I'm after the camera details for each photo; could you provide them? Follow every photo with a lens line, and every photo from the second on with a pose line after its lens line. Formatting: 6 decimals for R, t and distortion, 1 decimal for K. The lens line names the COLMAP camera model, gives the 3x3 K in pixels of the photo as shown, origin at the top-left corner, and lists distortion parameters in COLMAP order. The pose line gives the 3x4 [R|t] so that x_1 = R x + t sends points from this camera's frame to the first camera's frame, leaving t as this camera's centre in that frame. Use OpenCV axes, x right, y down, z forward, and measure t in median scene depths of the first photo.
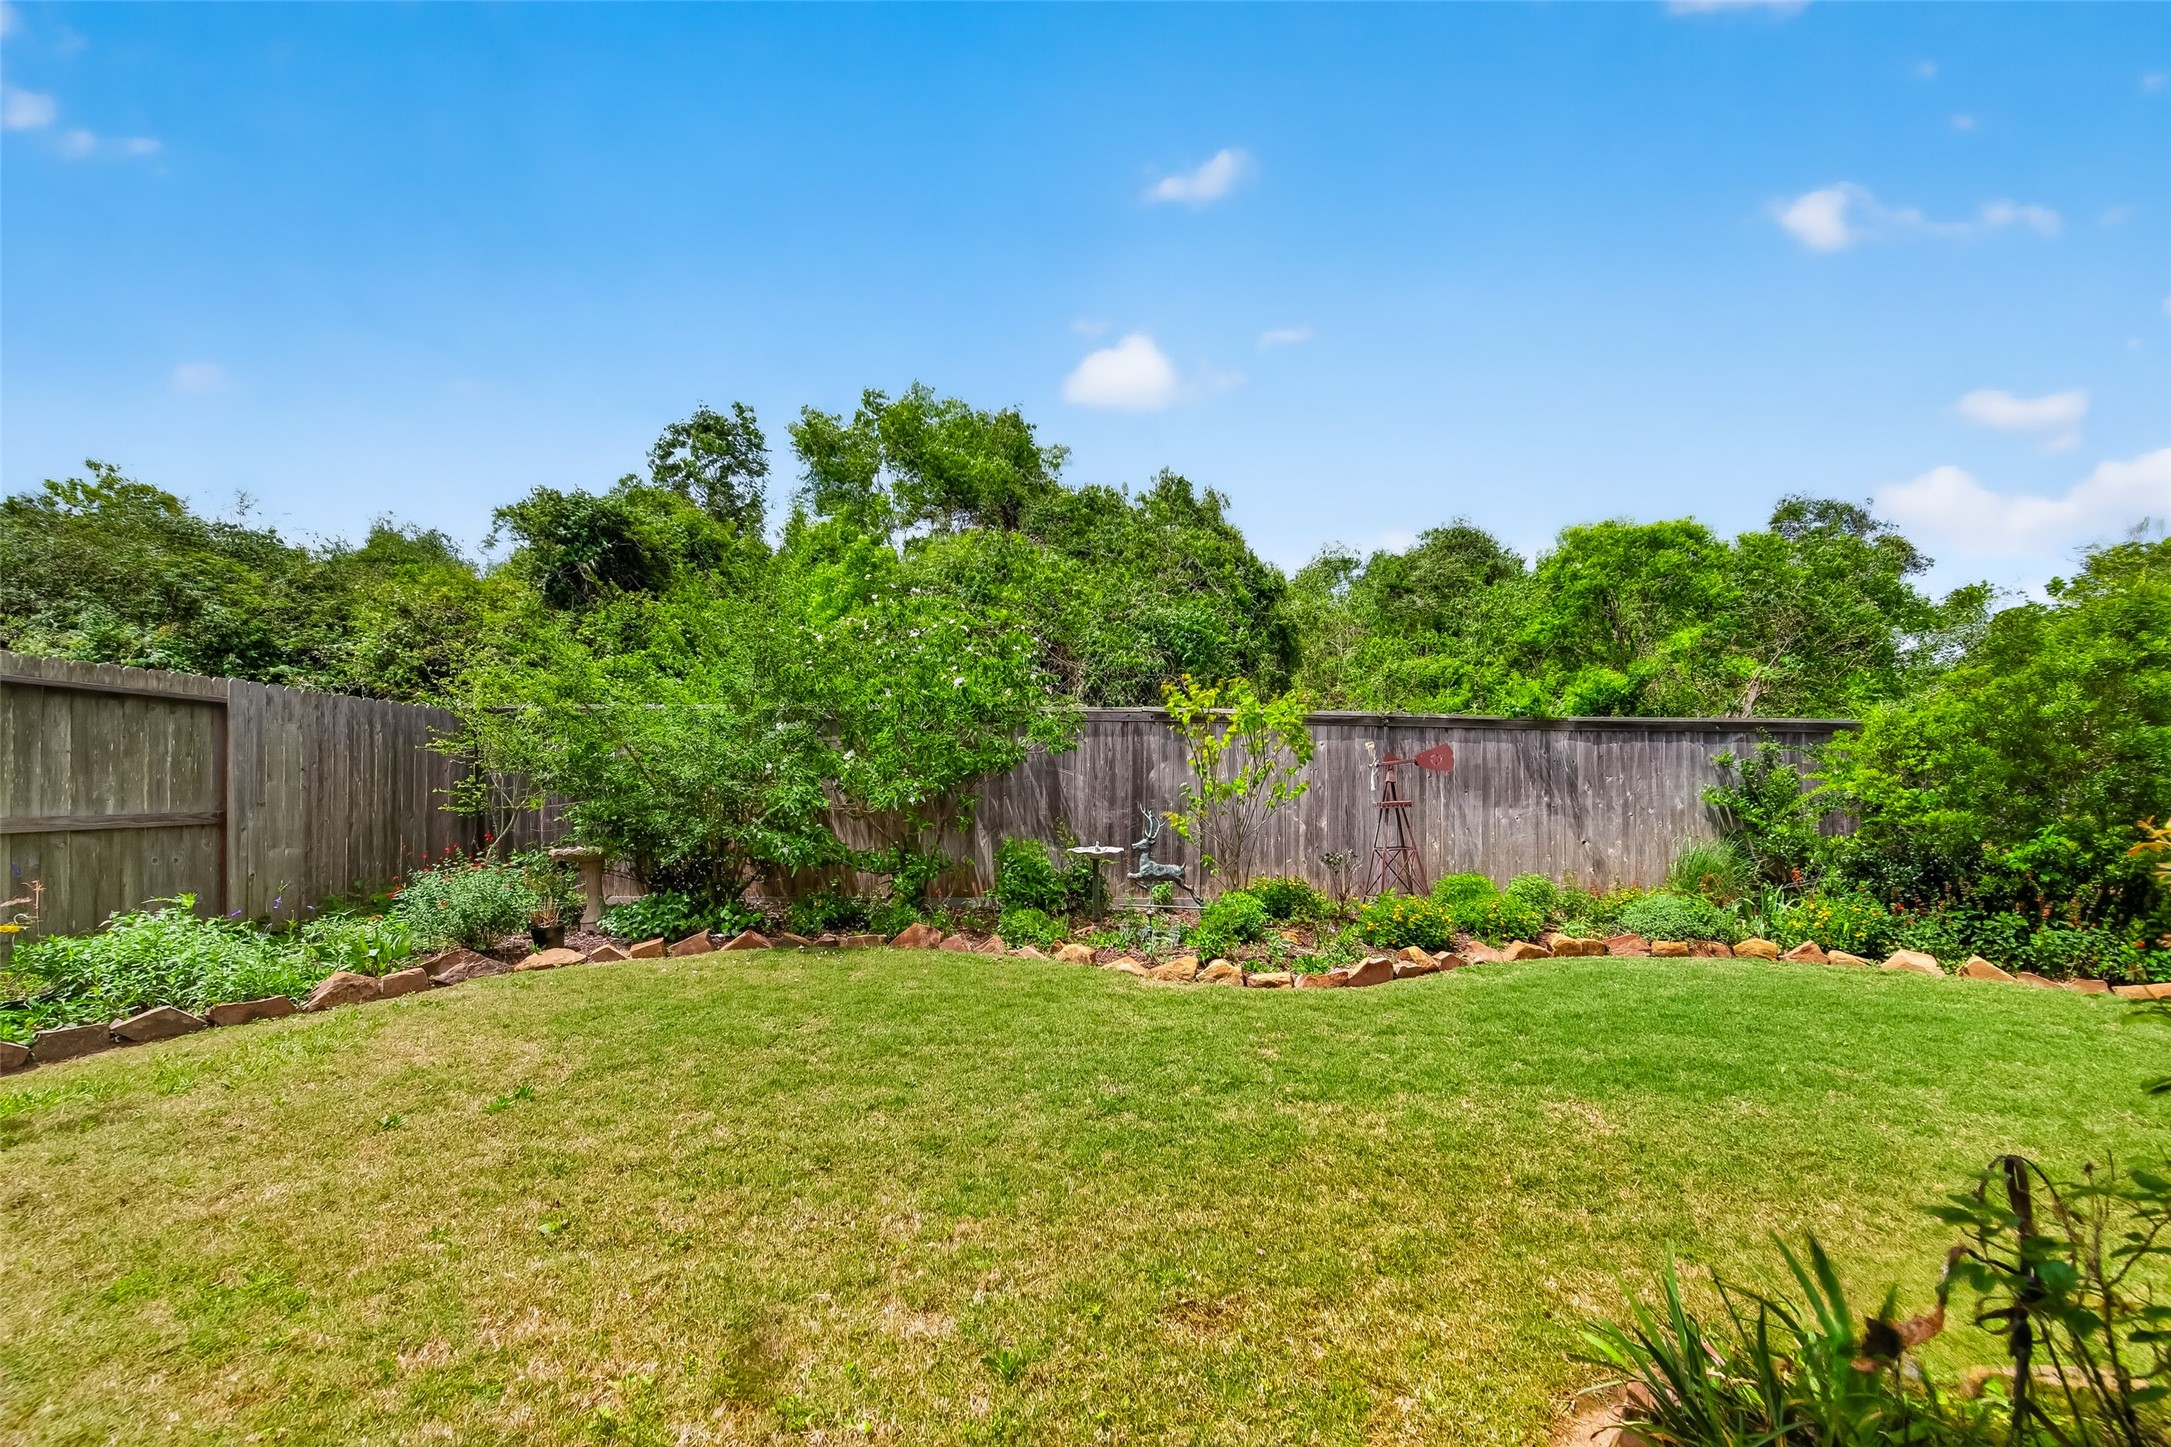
lens RADIAL K [[868.4, 0, 1134.8], [0, 868.4, 780.3], [0, 0, 1]] dist [0.002734, 0.000232]
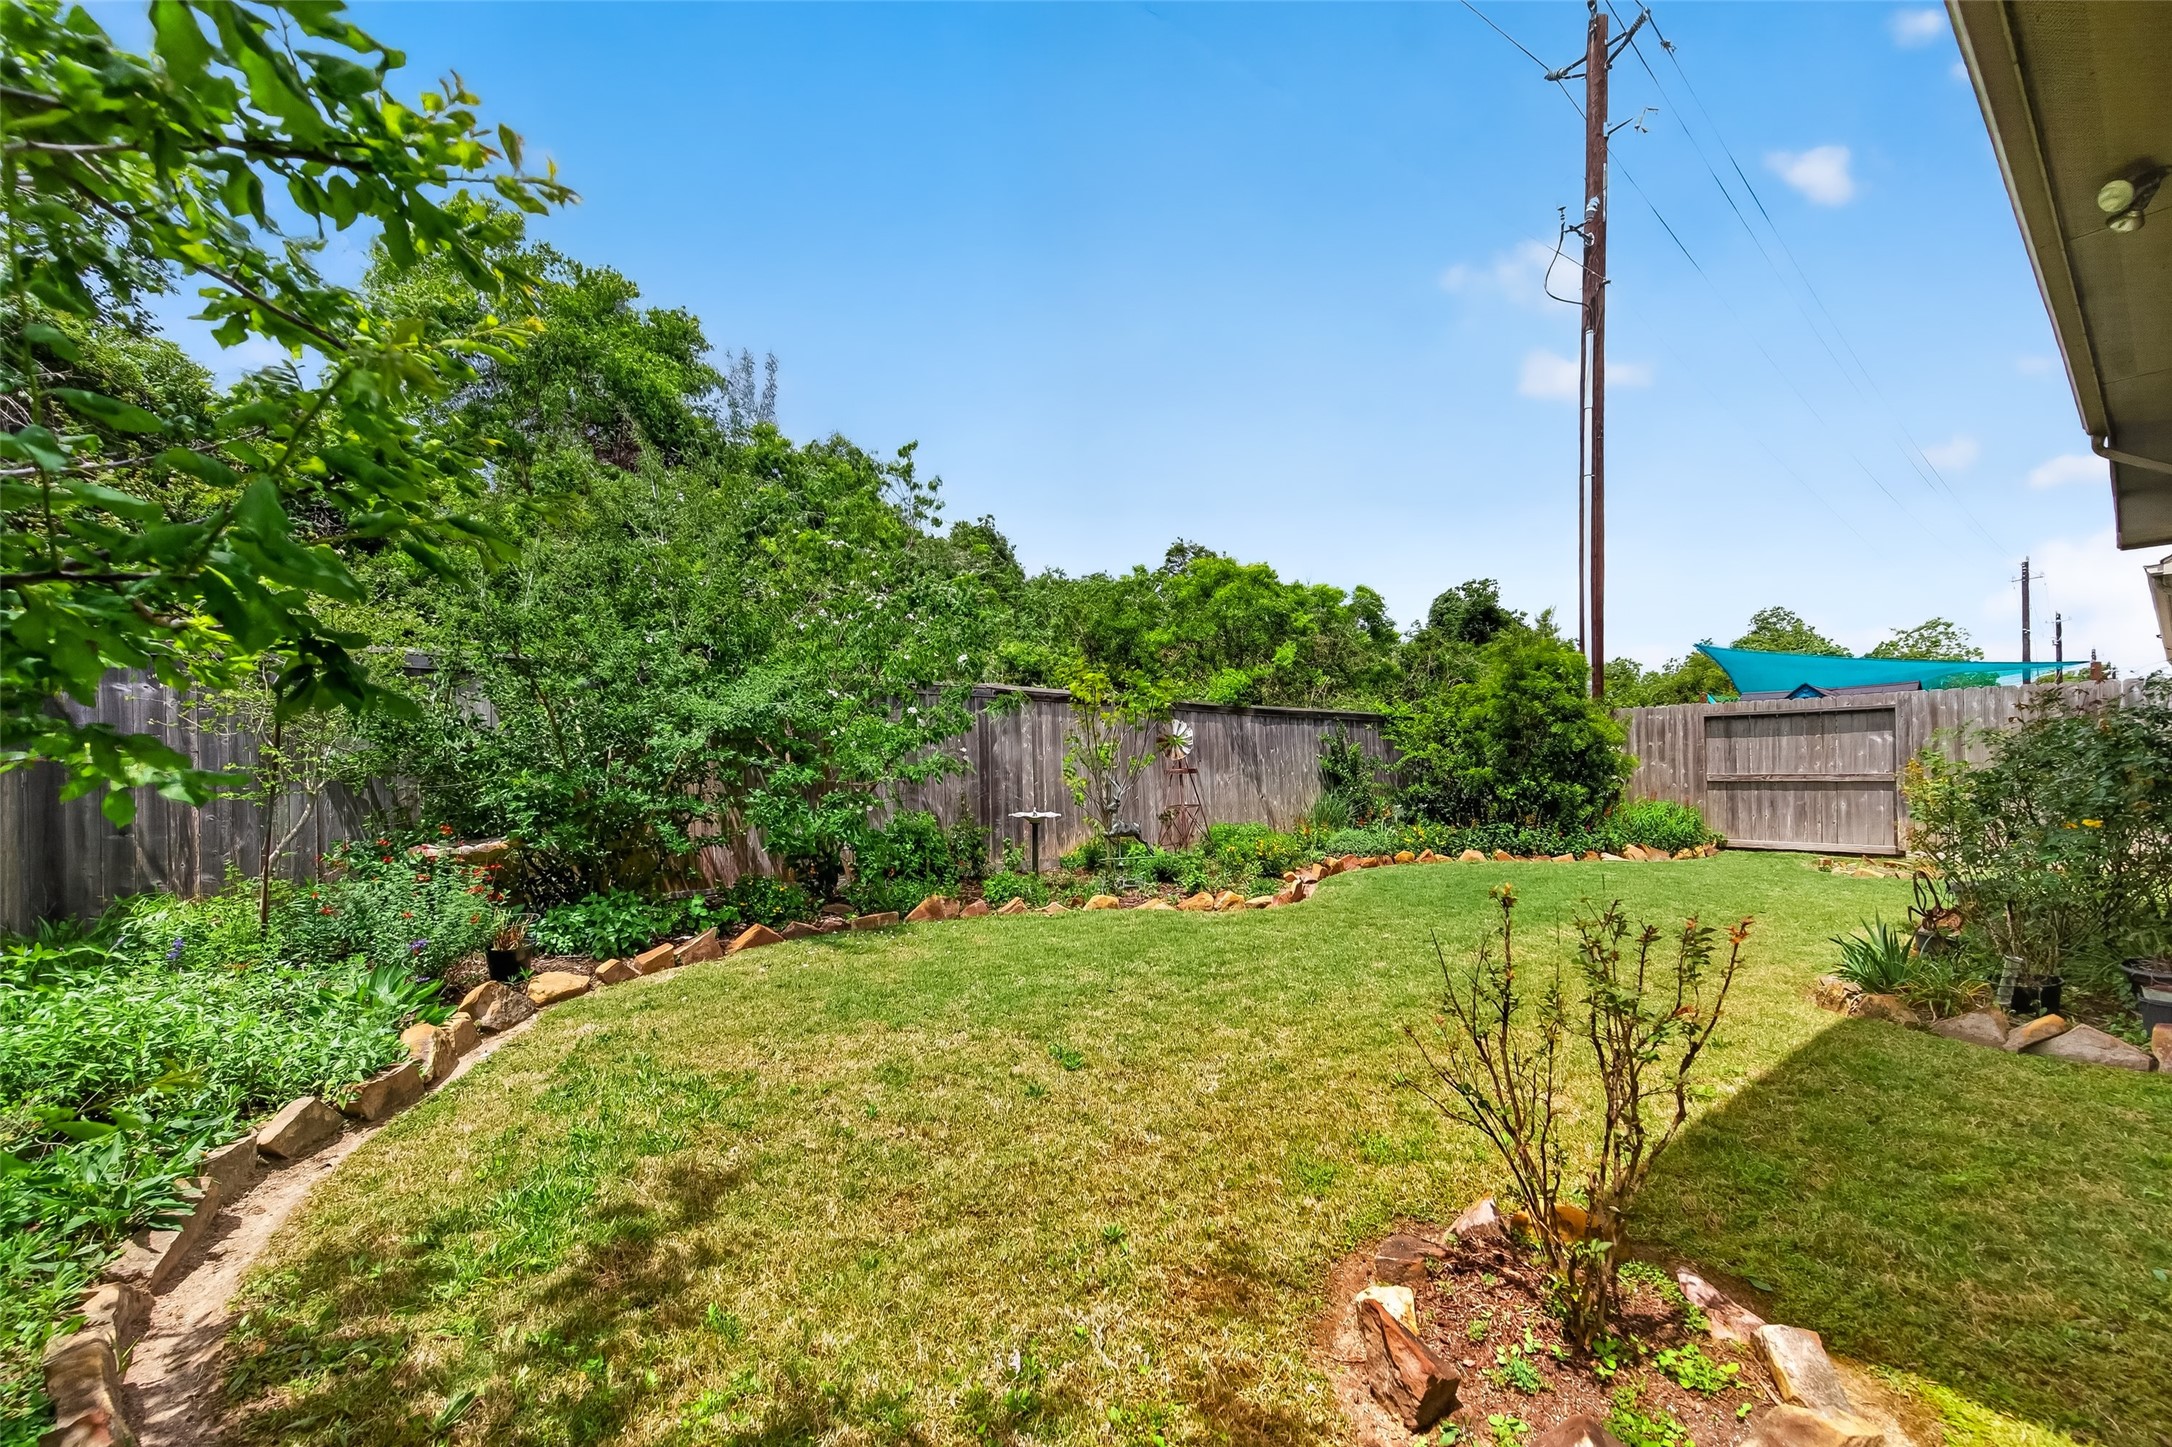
lens RADIAL K [[889.4, 0, 1101.2], [0, 889.4, 784.4], [0, 0, 1]] dist [0.001232, -0.000262]
pose [[0.776689, -0.023458, 0.629447, -0.706239], [0.003950, 0.999468, 0.032375, 0.006498], [-0.629872, -0.022659, 0.776369, 0.090007]]
